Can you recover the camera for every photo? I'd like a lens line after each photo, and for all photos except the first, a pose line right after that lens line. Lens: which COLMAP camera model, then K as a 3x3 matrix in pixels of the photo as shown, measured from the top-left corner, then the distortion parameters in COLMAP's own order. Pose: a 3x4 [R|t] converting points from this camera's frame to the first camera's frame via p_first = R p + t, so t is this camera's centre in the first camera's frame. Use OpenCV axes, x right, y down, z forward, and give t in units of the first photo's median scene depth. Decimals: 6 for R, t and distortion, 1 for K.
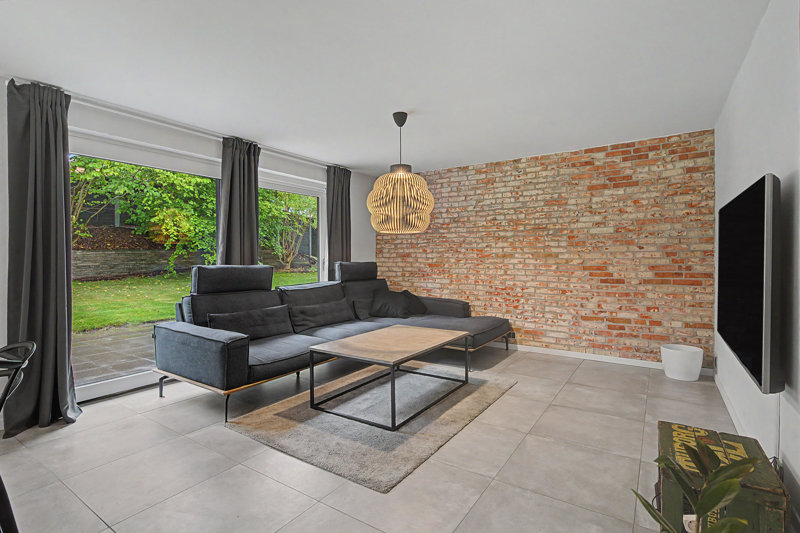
lens RADIAL K [[392.0, 0, 399.3], [0, 392.0, 258.9], [0, 0, 1]] dist [0.003011, 0.000419]
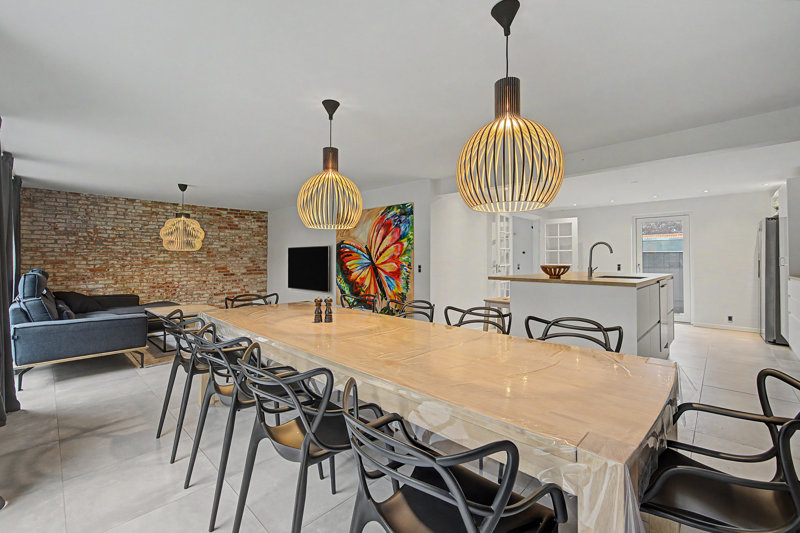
lens RADIAL K [[339.5, 0, 400.9], [0, 339.5, 252.6], [0, 0, 1]] dist [0.001539, 0.000450]
pose [[0.173851, 0.020920, 0.984550, -0.926050], [0.004239, 0.999749, -0.021991, -0.013188], [-0.984763, 0.007997, 0.173718, -0.171675]]
